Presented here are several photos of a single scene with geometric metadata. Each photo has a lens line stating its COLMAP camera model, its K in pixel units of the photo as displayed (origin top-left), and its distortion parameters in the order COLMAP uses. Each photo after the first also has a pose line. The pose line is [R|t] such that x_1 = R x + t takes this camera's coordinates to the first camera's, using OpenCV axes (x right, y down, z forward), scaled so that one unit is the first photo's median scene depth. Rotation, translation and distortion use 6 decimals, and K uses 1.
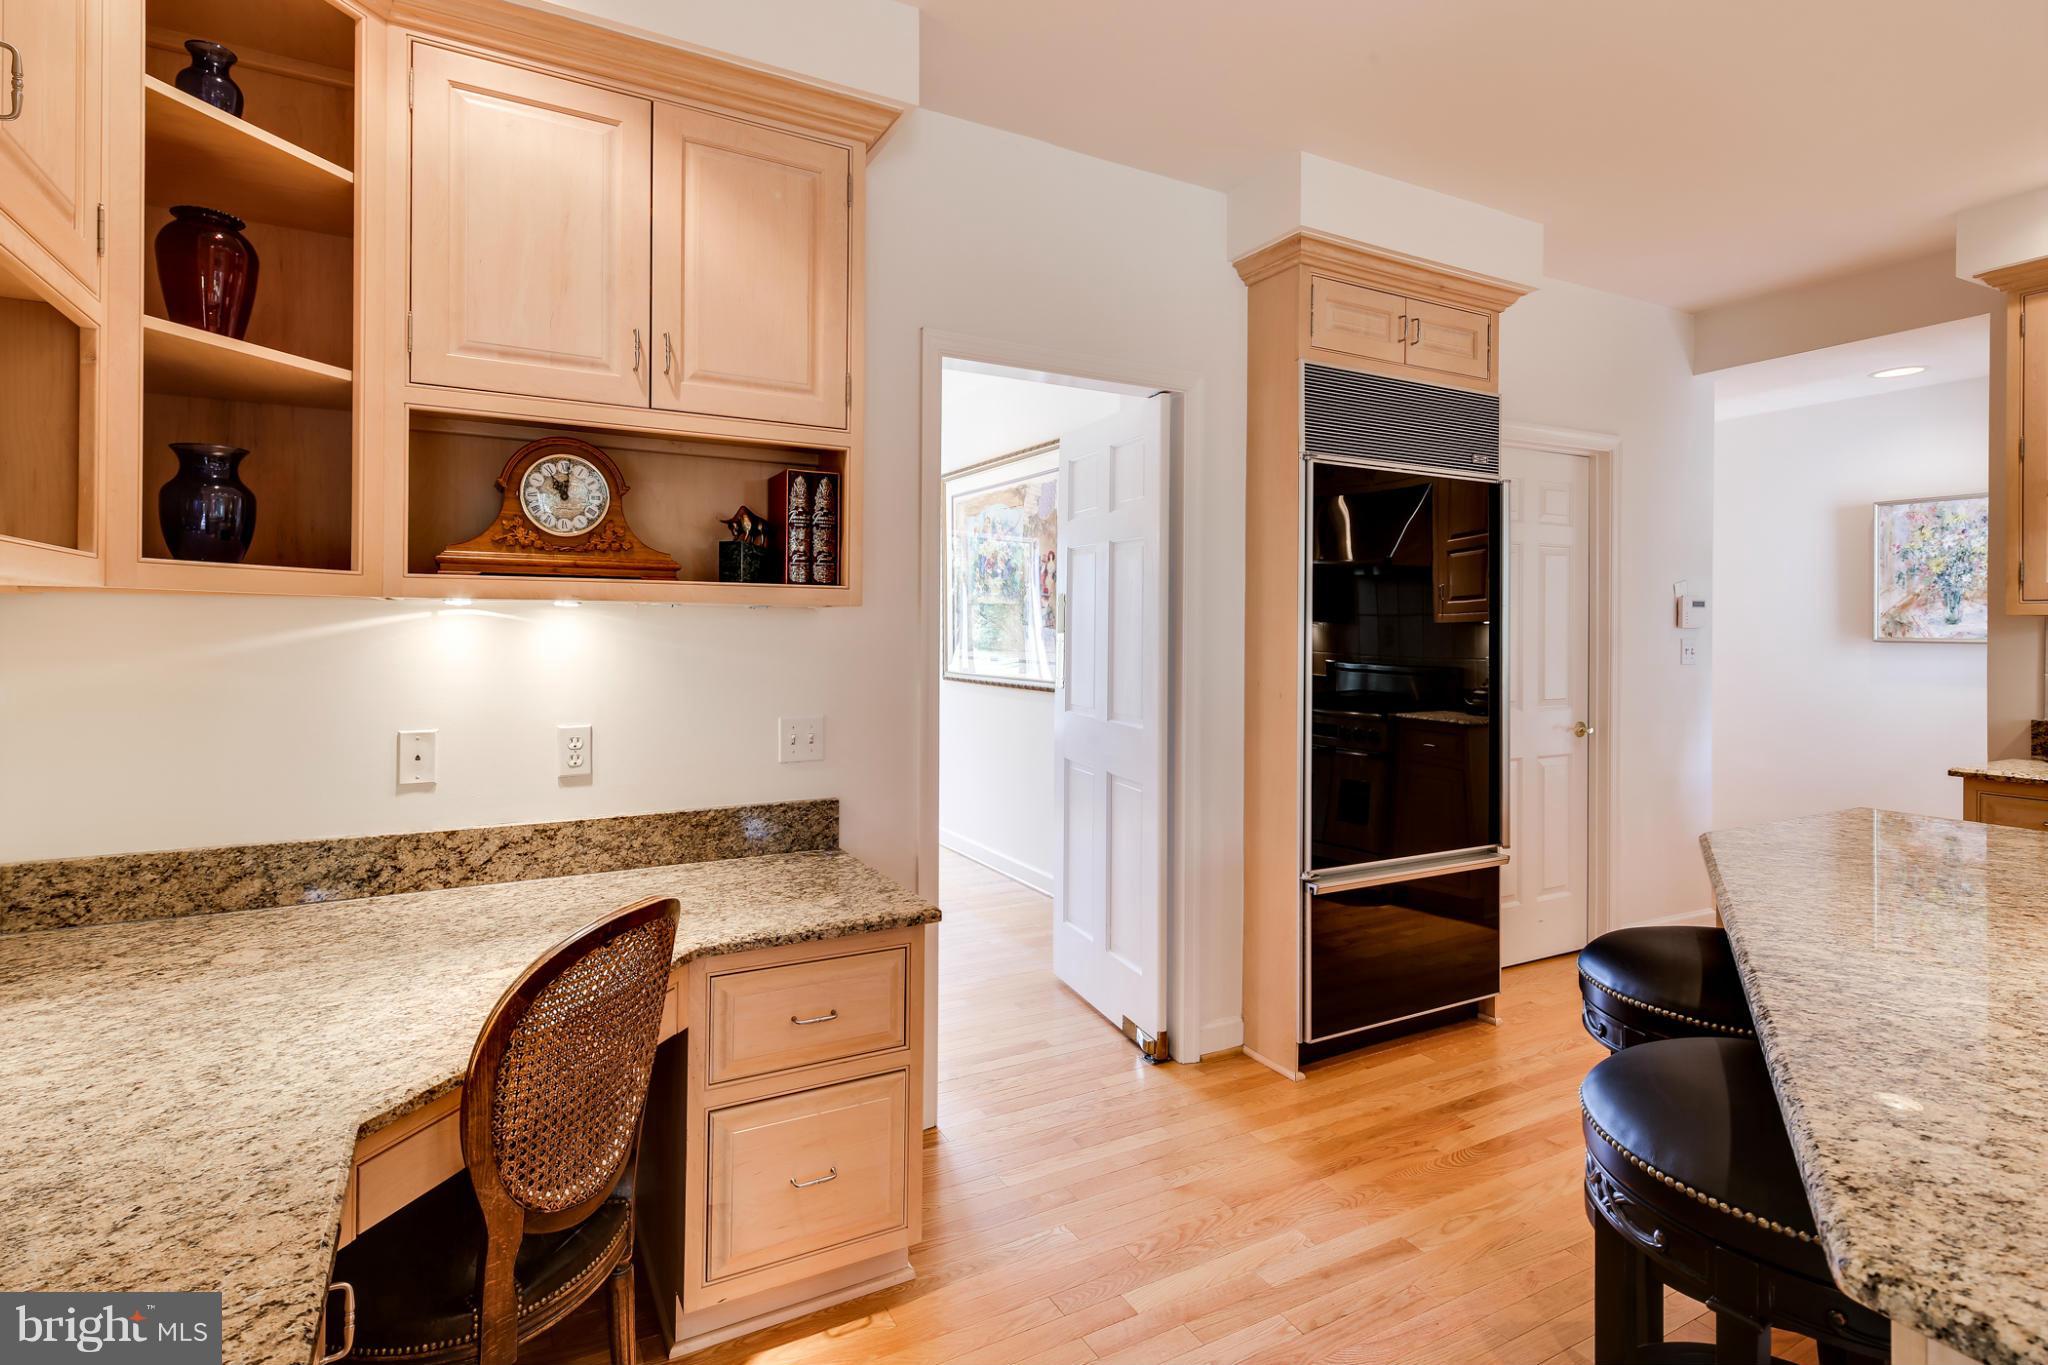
lens RADIAL K [[1005.9, 0, 1022.7], [0, 1005.9, 621.2], [0, 0, 1]] dist [0.000106, -0.000866]
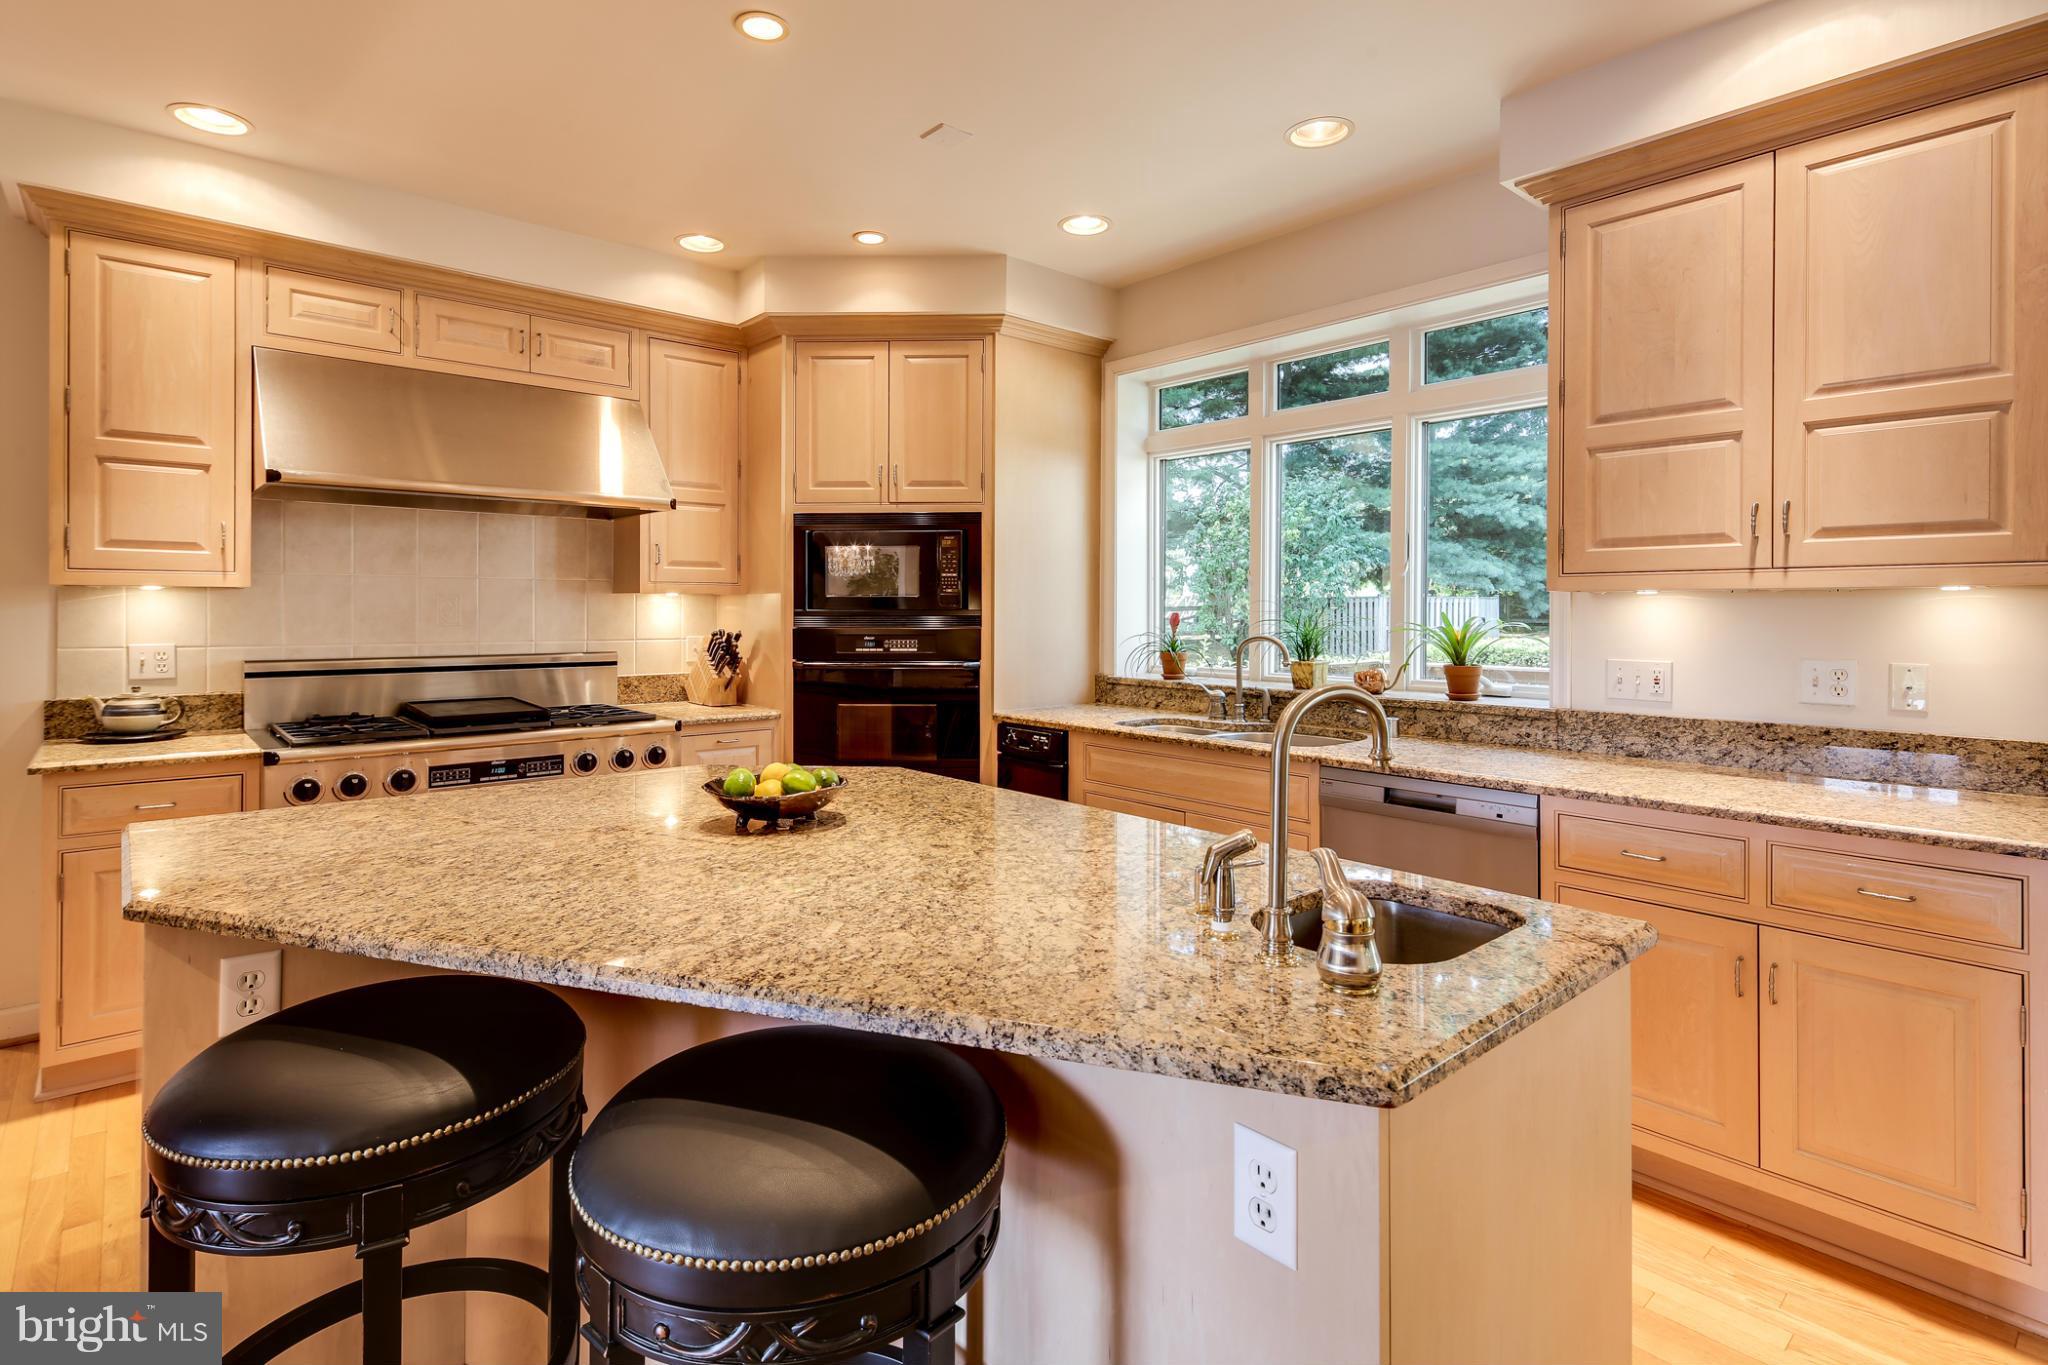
lens RADIAL K [[1005.9, 0, 1022.7], [0, 1005.9, 621.2], [0, 0, 1]] dist [0.000106, -0.000866]
pose [[-0.215887, -0.015680, 0.976292, -0.247471], [-0.012401, 0.999834, 0.013316, 0.015173], [-0.976340, -0.009232, -0.216046, 1.245288]]
